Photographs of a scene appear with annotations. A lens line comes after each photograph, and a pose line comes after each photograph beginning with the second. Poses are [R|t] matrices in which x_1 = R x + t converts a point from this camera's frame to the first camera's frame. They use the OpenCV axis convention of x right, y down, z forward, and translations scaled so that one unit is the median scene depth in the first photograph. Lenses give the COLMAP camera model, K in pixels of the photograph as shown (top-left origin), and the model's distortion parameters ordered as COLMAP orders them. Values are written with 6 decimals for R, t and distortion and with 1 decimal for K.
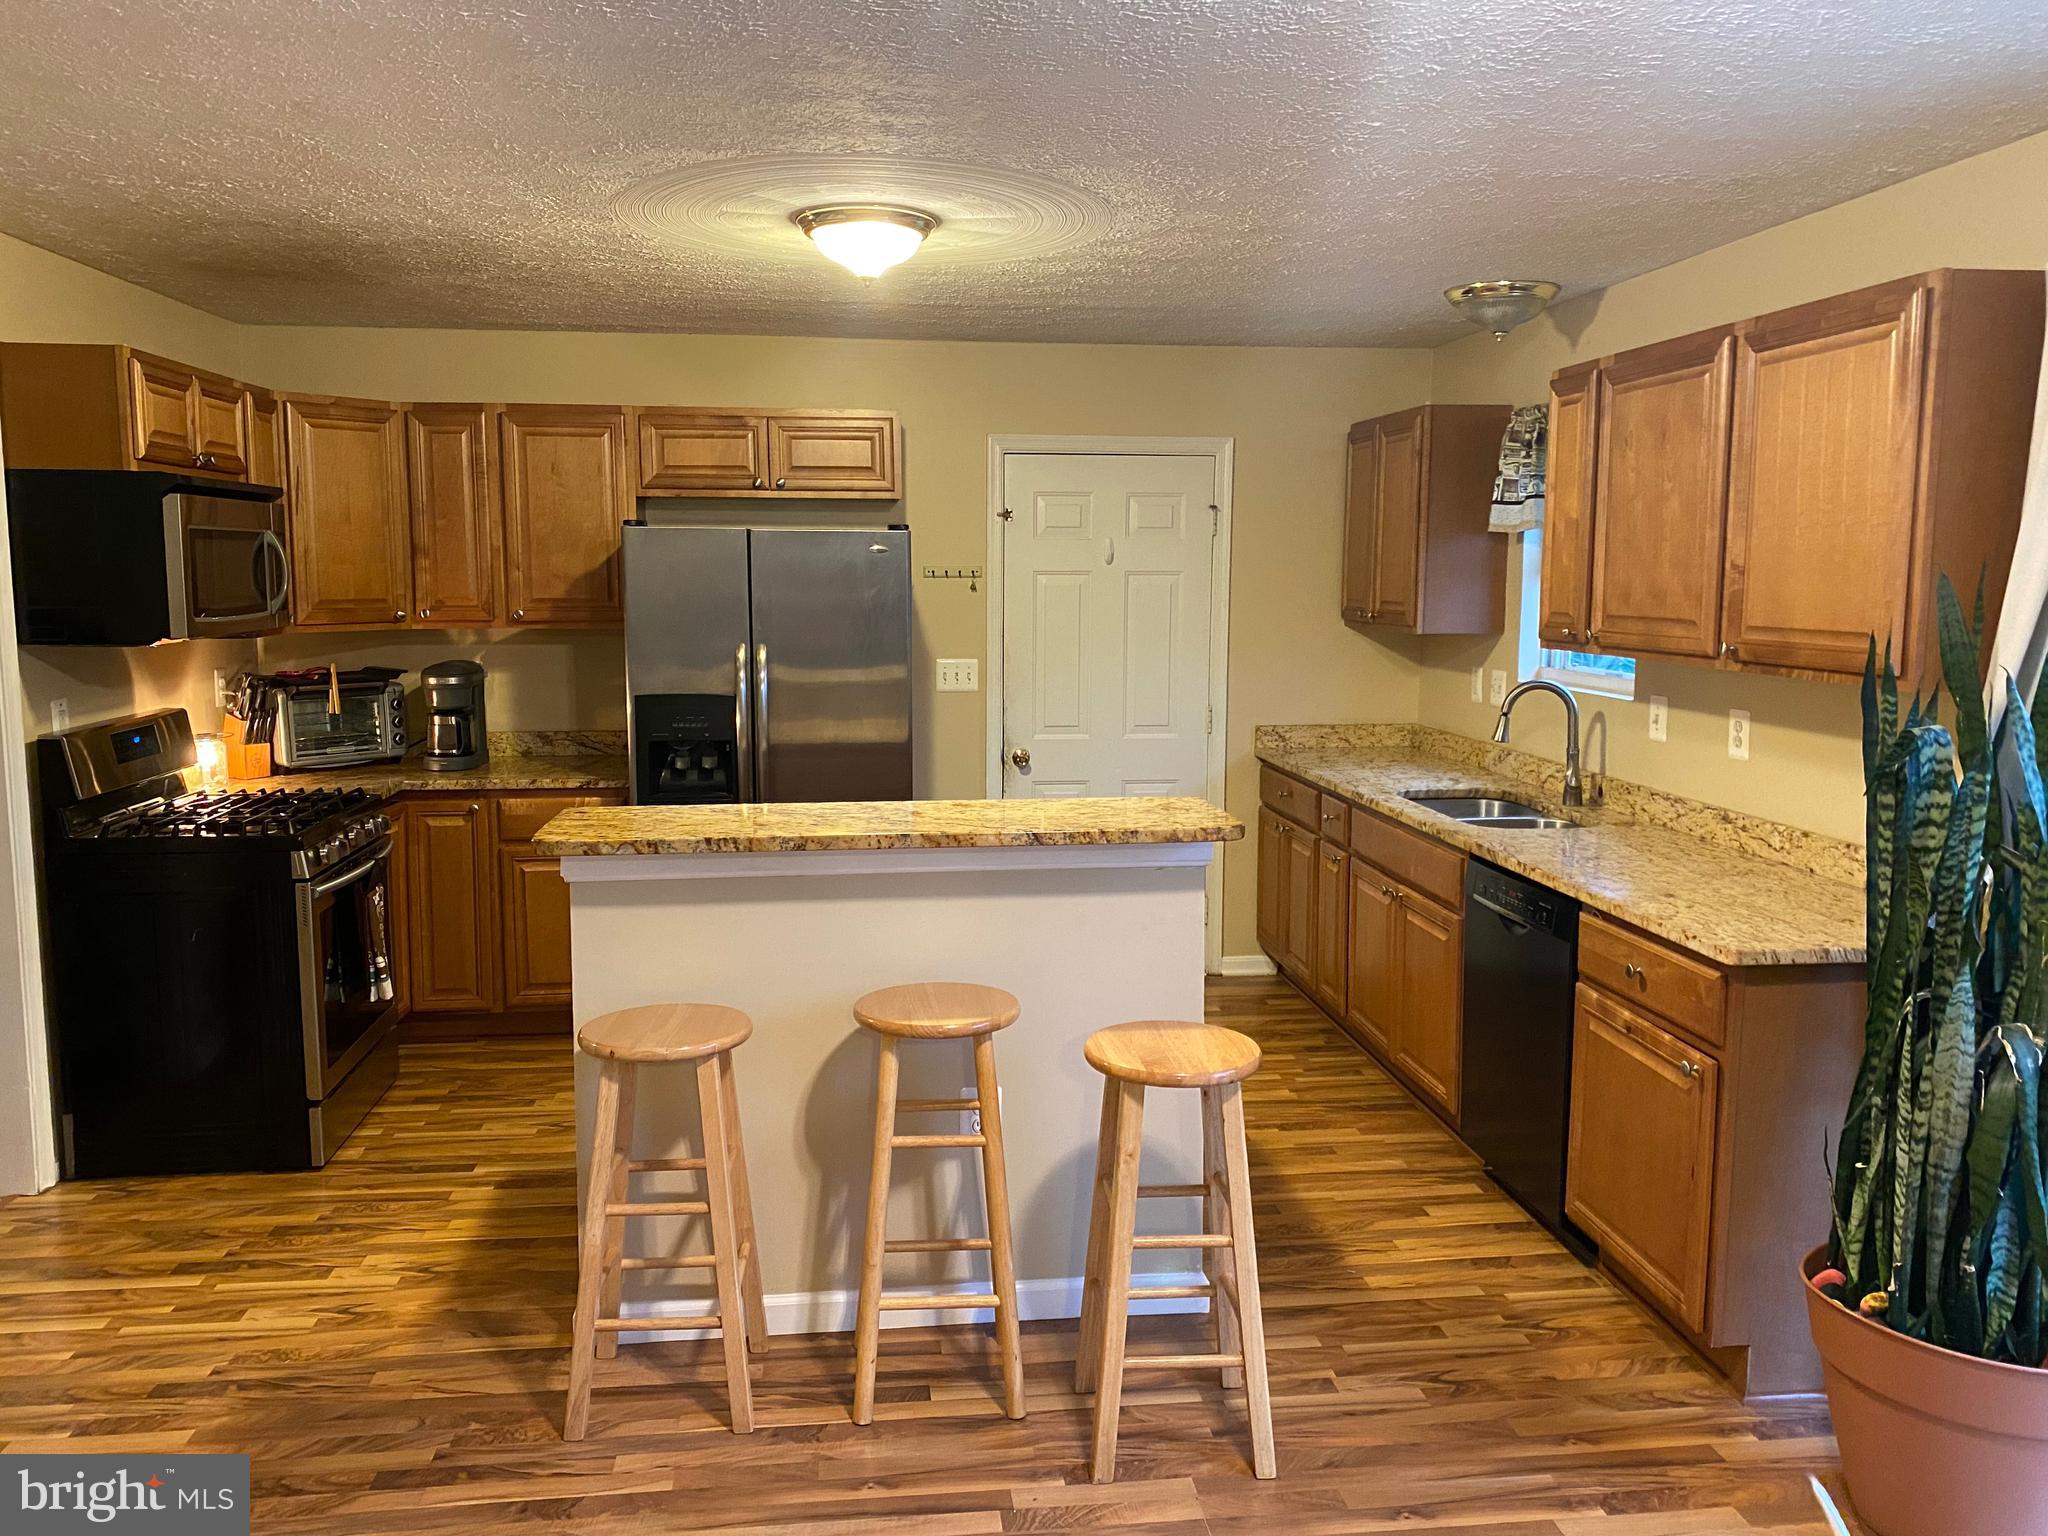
lens RADIAL K [[1565.2, 0, 1022.4], [0, 1565.2, 745.4], [0, 0, 1]] dist [0.009850, -0.017310]
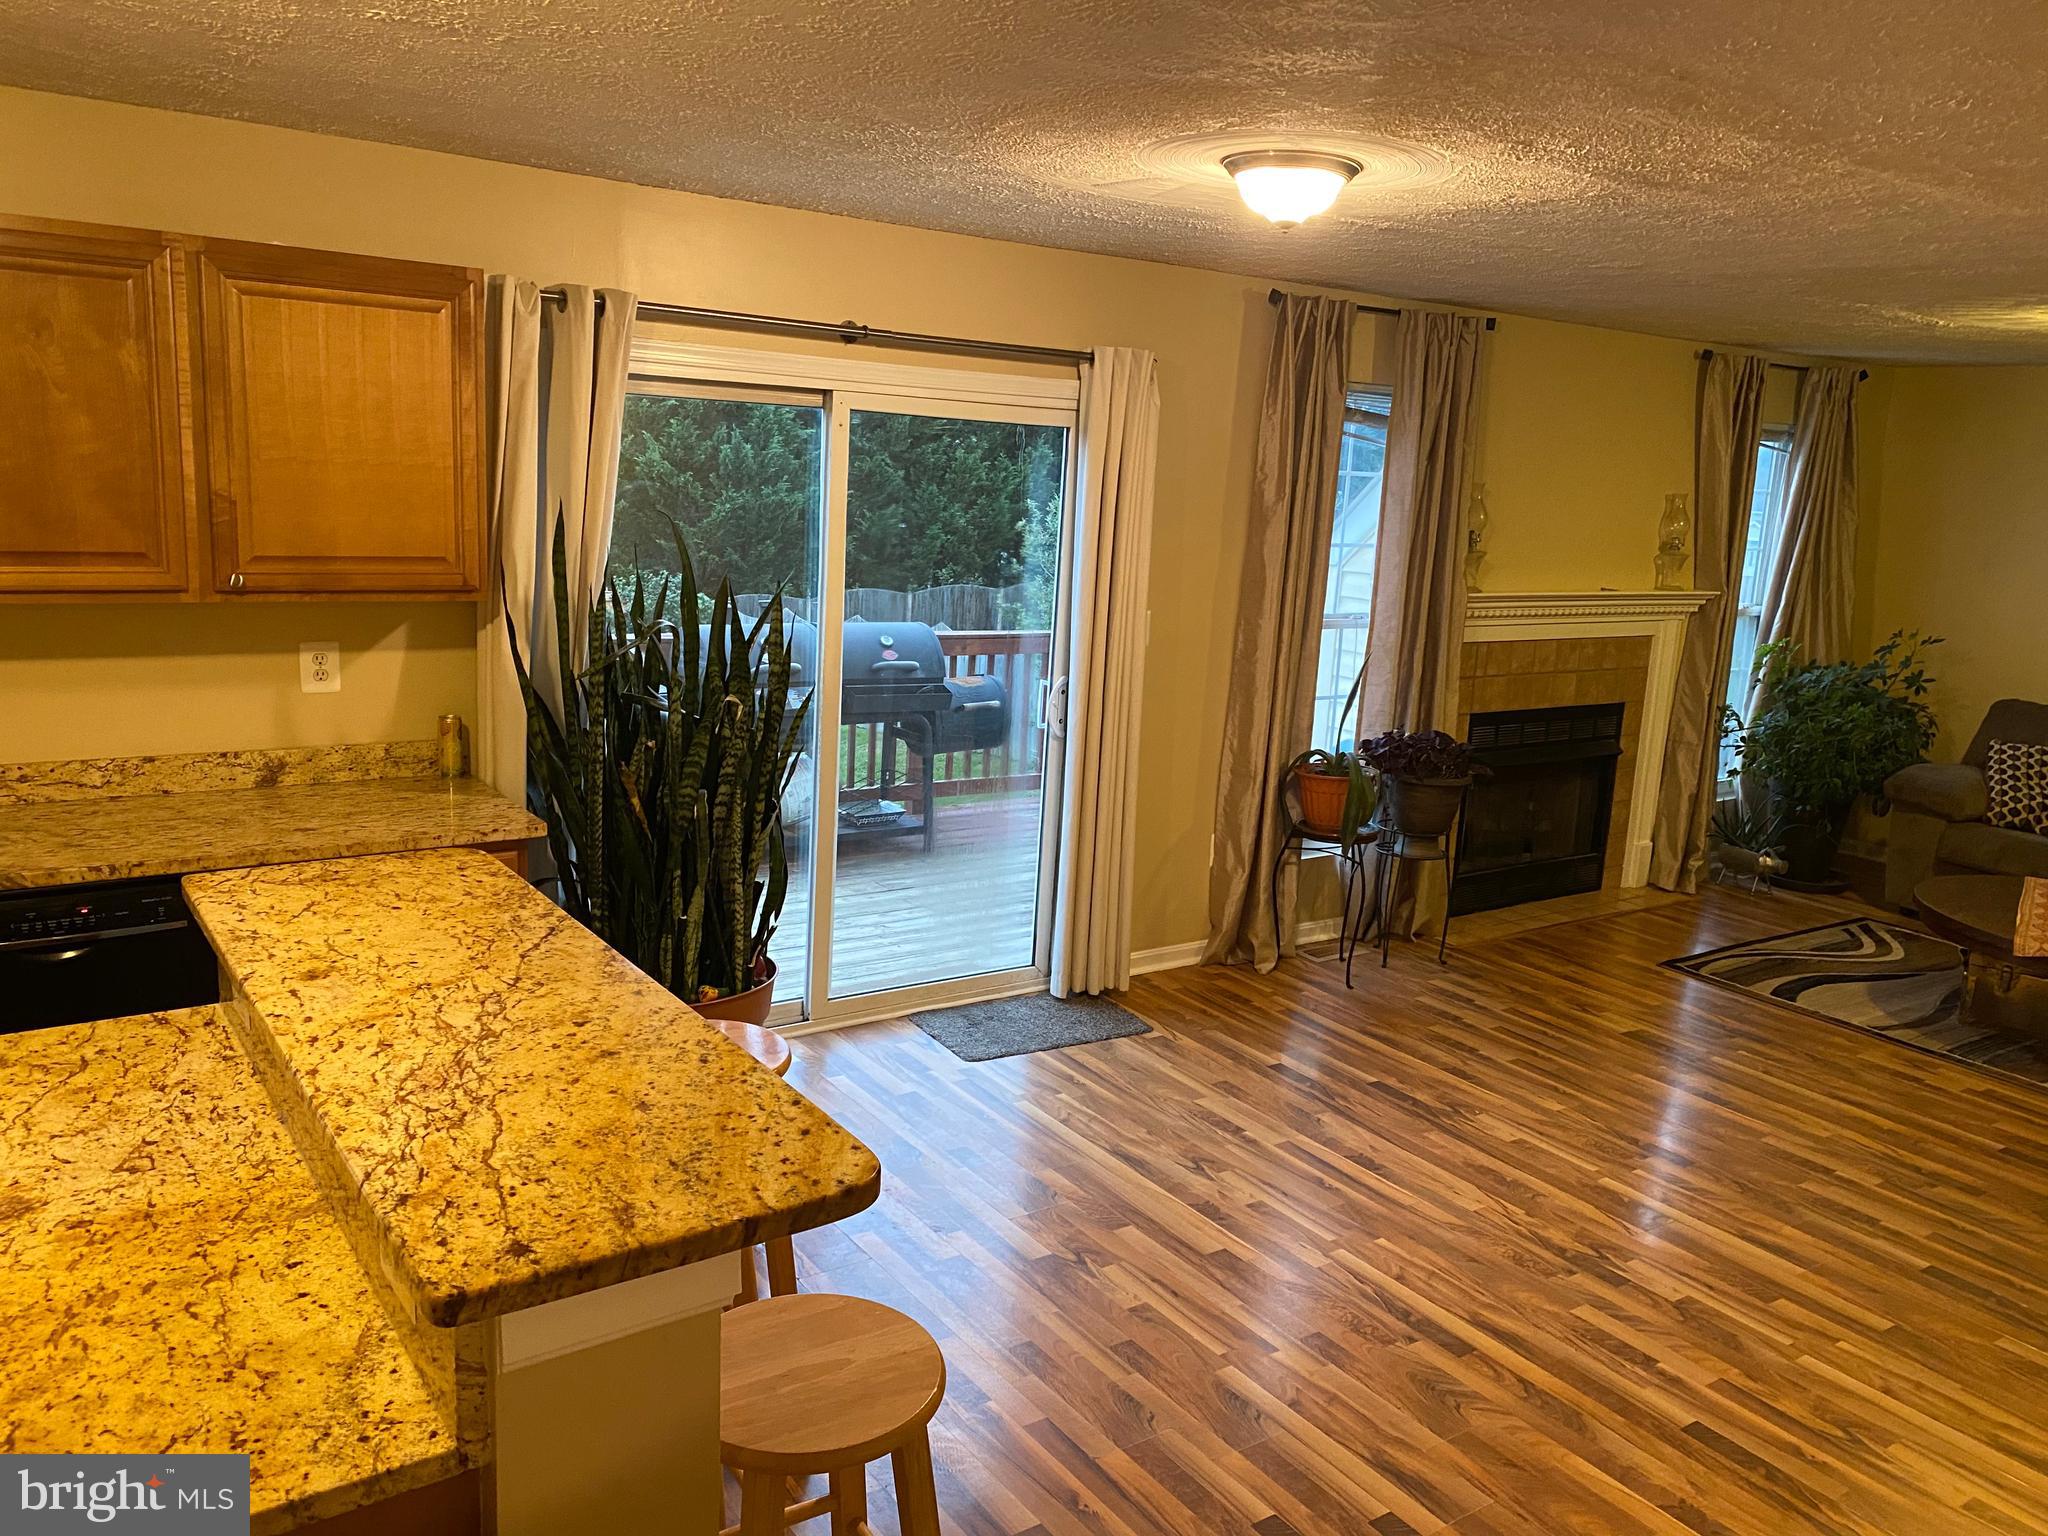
lens RADIAL K [[1565.2, 0, 1015.2], [0, 1565.2, 750.7], [0, 0, 1]] dist [0.009850, -0.017310]
pose [[-0.461454, -0.197559, 0.864888, -0.510050], [0.050131, 0.967526, 0.247751, -0.139202], [-0.885747, 0.157684, -0.436564, 0.785915]]
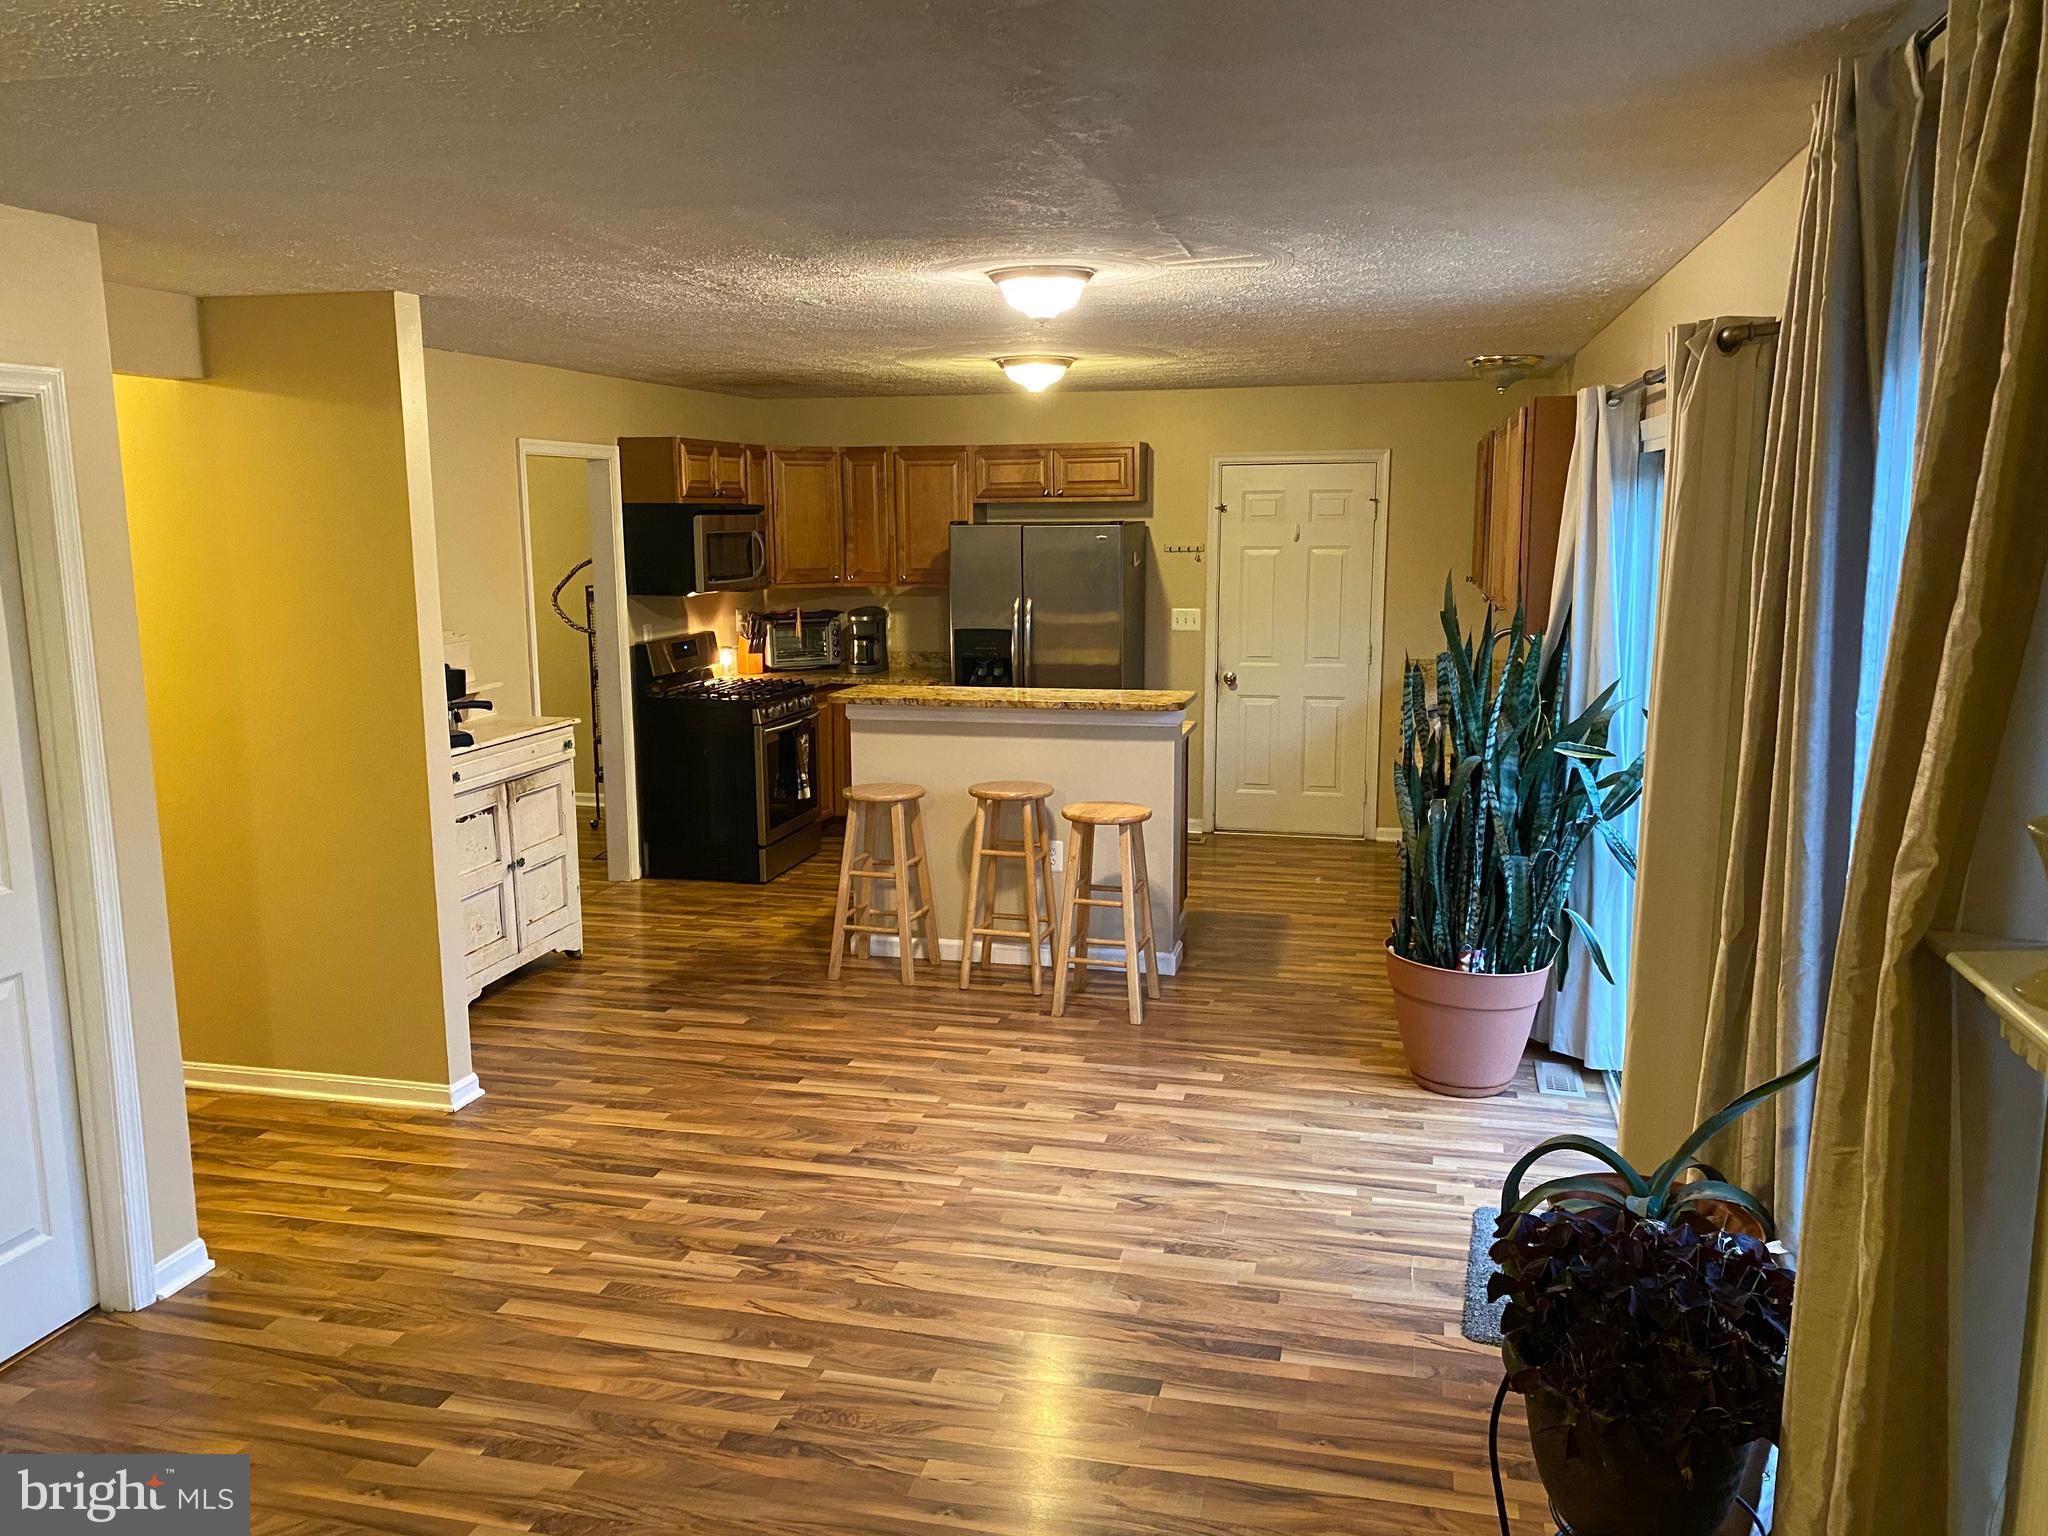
lens RADIAL K [[1565.2, 0, 1026.8], [0, 1565.2, 782.2], [0, 0, 1]] dist [0.009850, -0.017310]
pose [[0.935105, 0.052271, -0.350496, 0.426618], [-0.032566, 0.997552, 0.061886, 0.025593], [0.352872, -0.046455, 0.934518, -0.537322]]
